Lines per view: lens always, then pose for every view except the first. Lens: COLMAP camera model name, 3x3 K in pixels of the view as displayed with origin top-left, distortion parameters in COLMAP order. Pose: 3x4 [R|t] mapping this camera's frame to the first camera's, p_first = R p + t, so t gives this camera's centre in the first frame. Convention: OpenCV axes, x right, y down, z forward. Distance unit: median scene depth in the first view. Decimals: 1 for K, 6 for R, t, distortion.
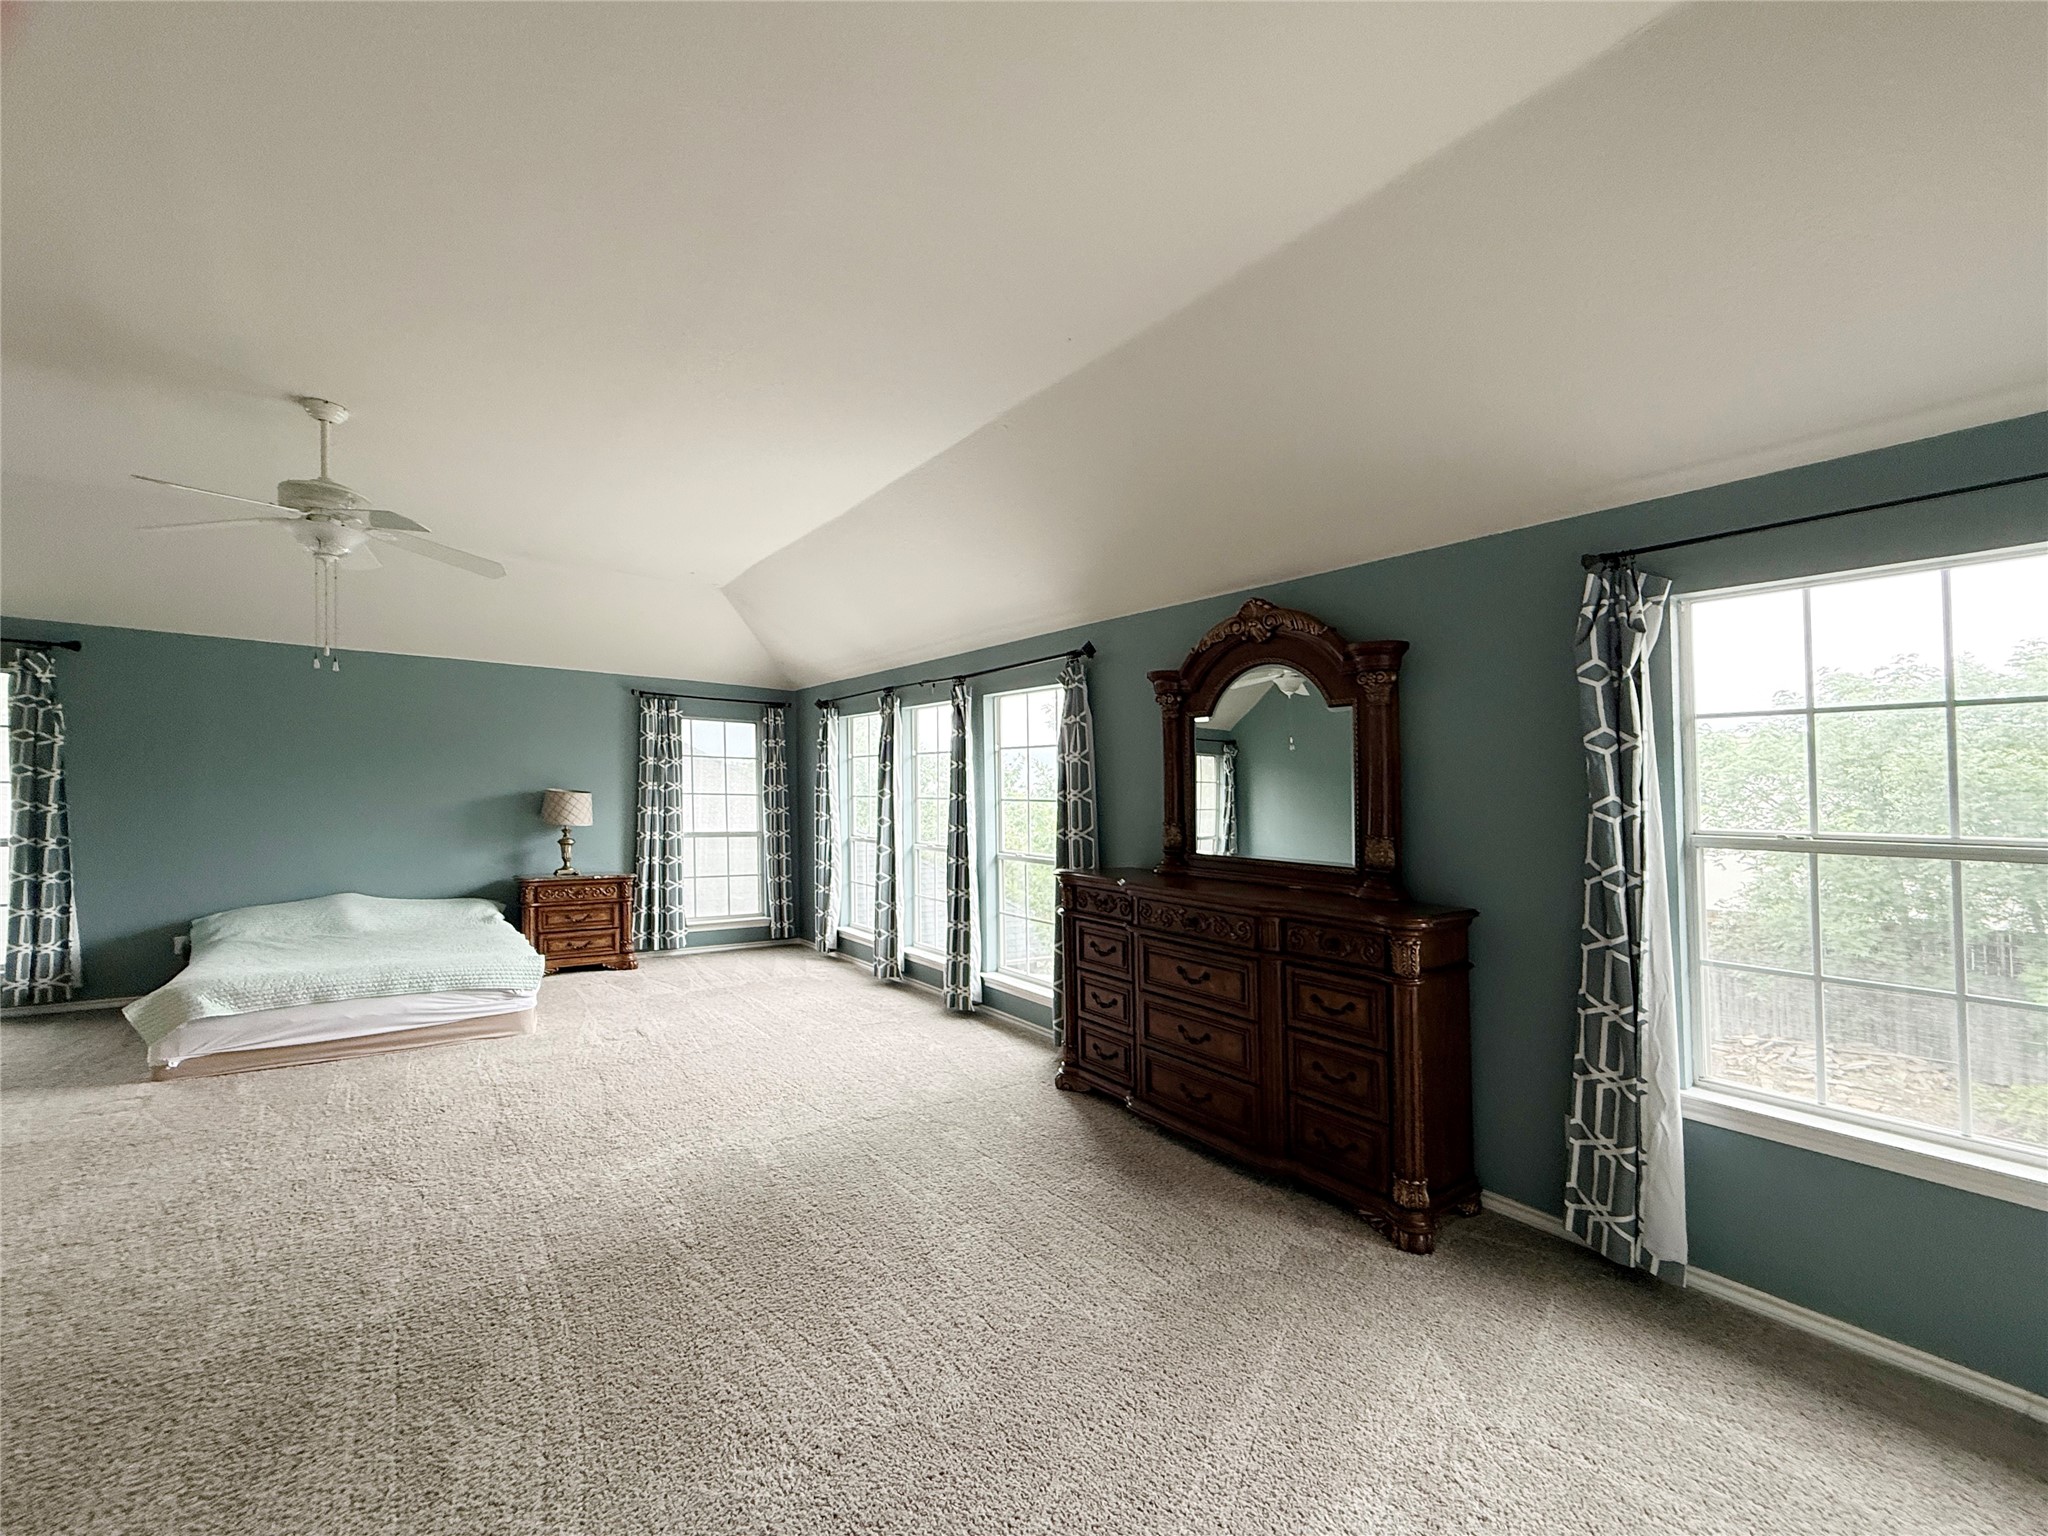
lens RADIAL K [[830.6, 0, 983.8], [0, 830.6, 706.0], [0, 0, 1]] dist [0.000618, 0.000226]
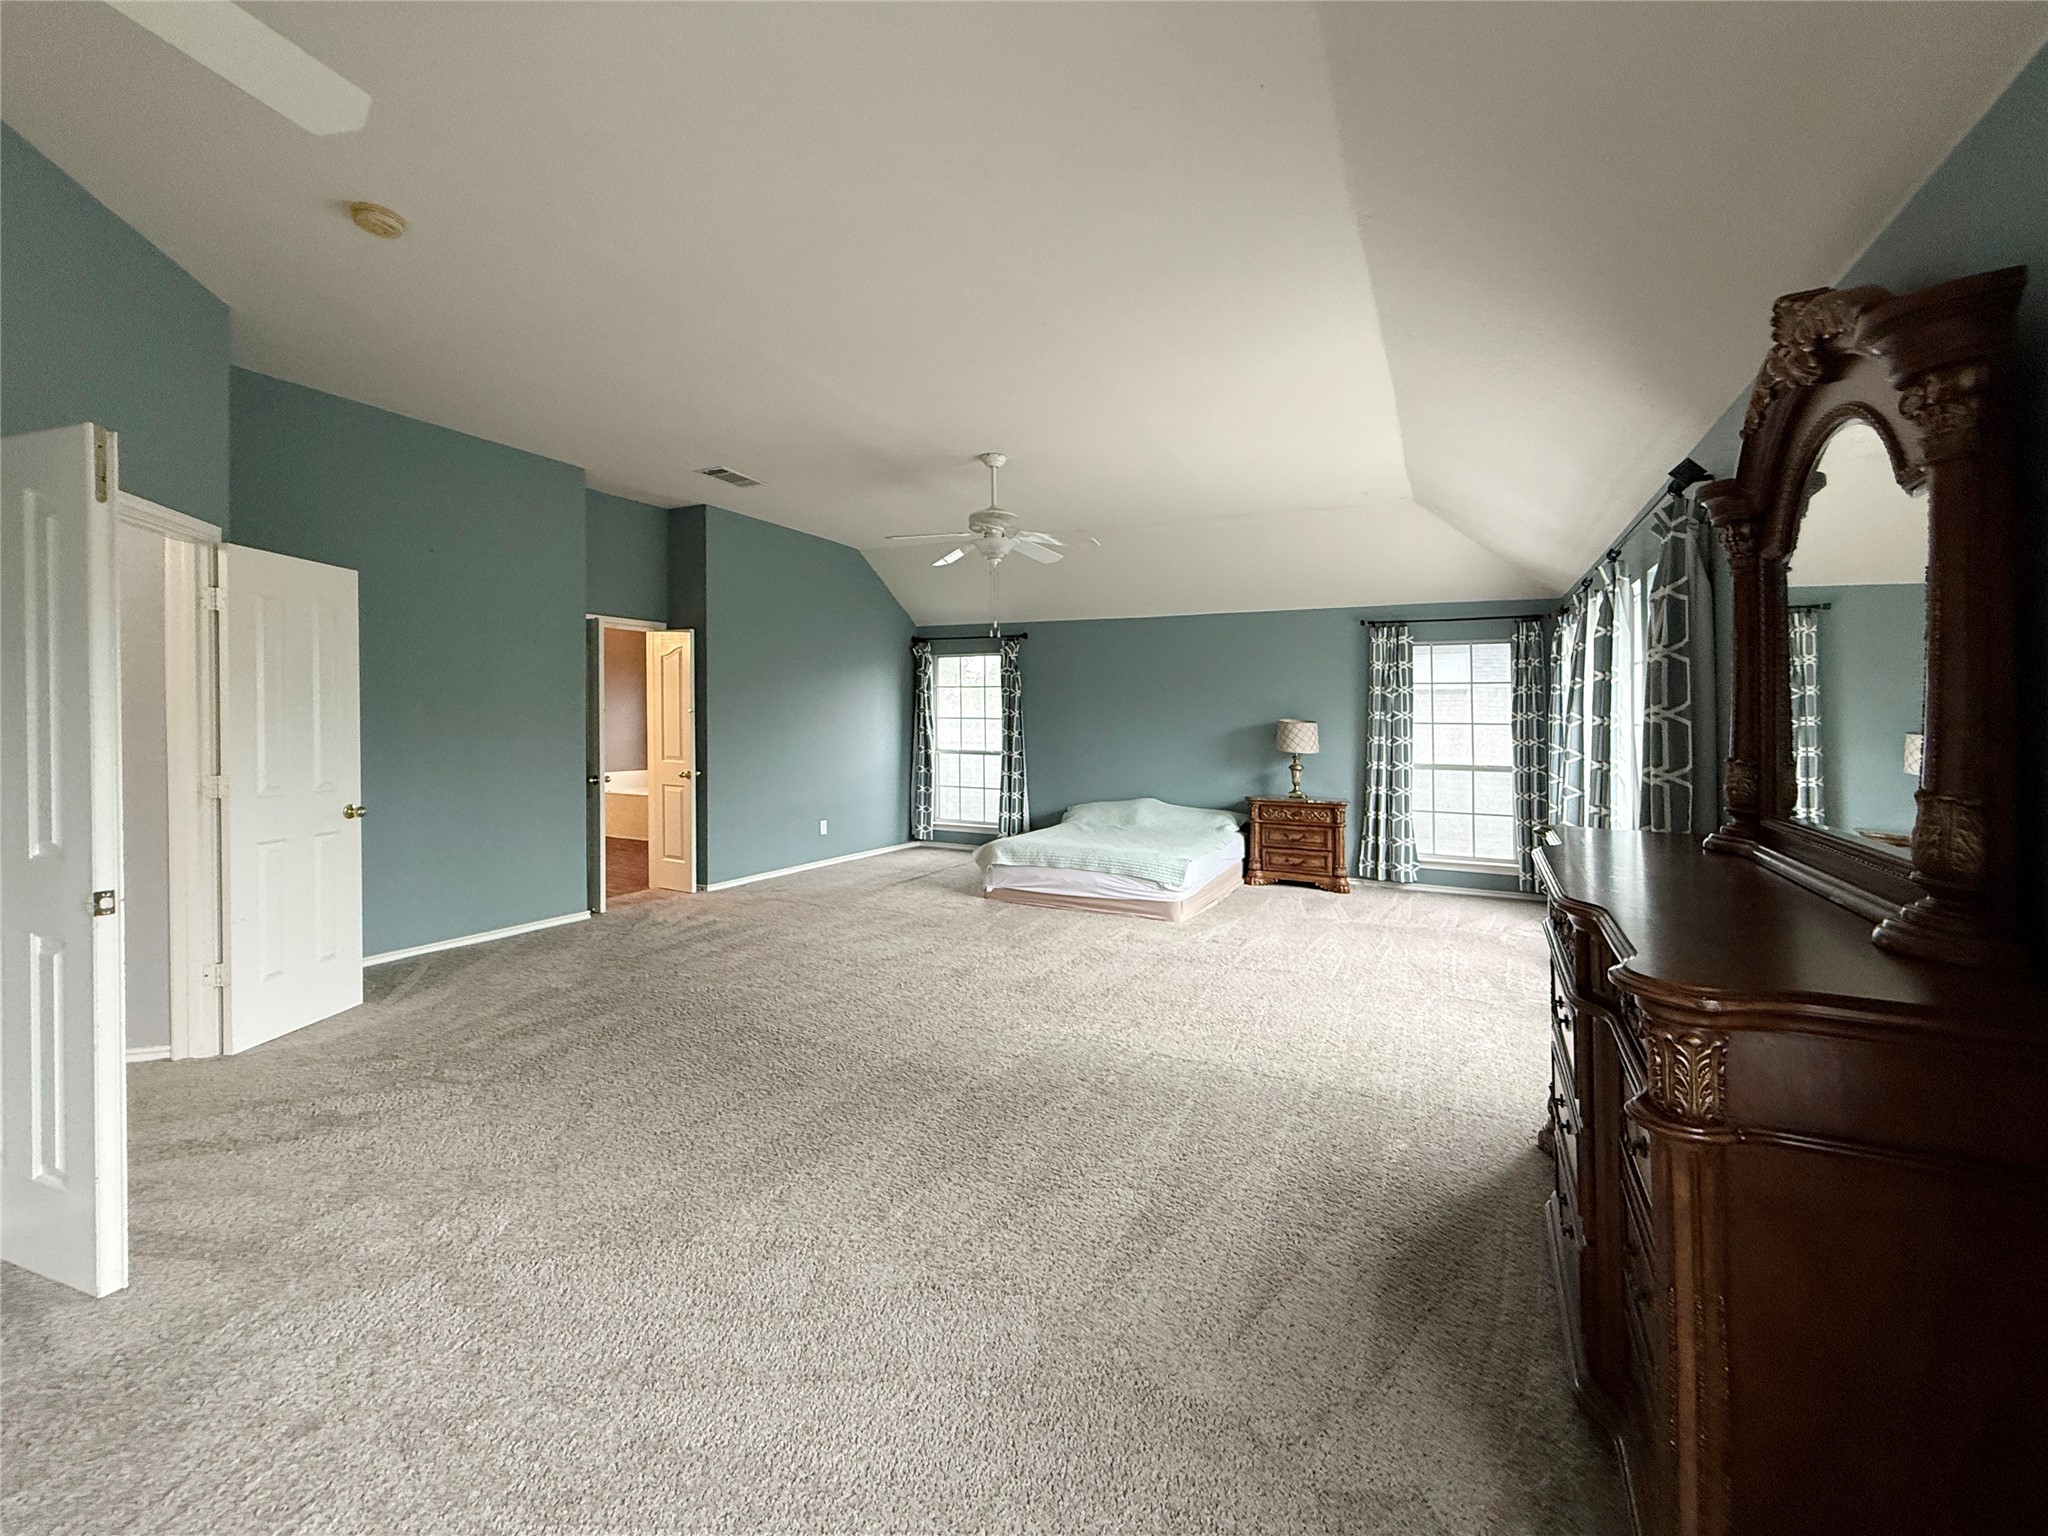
lens RADIAL K [[802.8, 0, 1026.5], [0, 802.8, 683.0], [0, 0, 1]] dist [-0.000450, -0.000020]
pose [[0.492916, -0.051581, -0.868547, 0.246828], [0.092681, 0.995674, -0.006532, 0.027399], [0.865127, -0.077278, 0.495564, 0.182580]]
